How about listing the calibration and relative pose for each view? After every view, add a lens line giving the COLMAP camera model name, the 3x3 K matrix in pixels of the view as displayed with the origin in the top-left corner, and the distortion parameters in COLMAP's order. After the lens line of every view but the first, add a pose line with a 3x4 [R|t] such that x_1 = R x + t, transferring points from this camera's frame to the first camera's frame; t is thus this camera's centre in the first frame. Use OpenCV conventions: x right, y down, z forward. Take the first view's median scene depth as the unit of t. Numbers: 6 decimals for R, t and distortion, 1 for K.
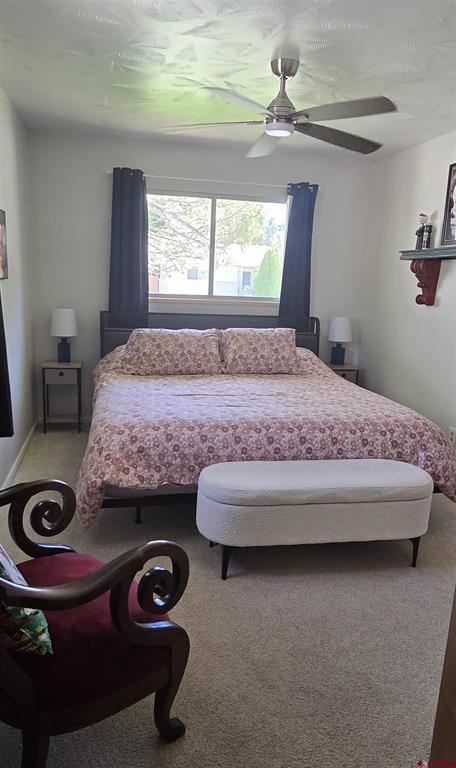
lens RADIAL K [[555.5, 0, 227.8], [0, 555.5, 413.0], [0, 0, 1]] dist [0.001437, 0.005108]
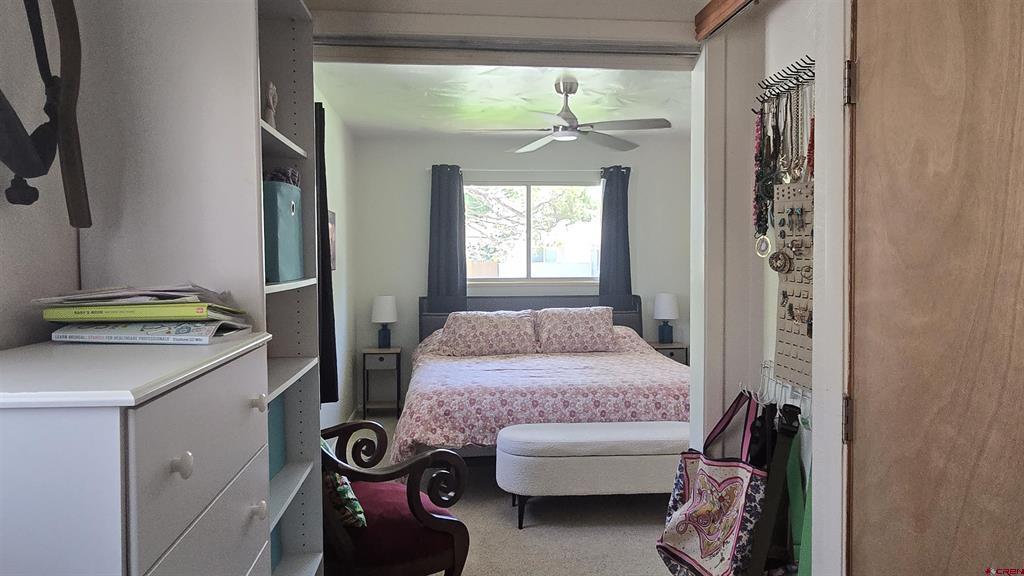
lens RADIAL K [[677.4, 0, 508.7], [0, 677.4, 284.8], [0, 0, 1]] dist [0.003522, -0.000595]
pose [[0.993499, -0.041604, -0.105967, 0.076027], [0.019415, 0.979114, -0.202382, 0.056889], [0.112173, 0.199009, 0.973557, -0.228848]]
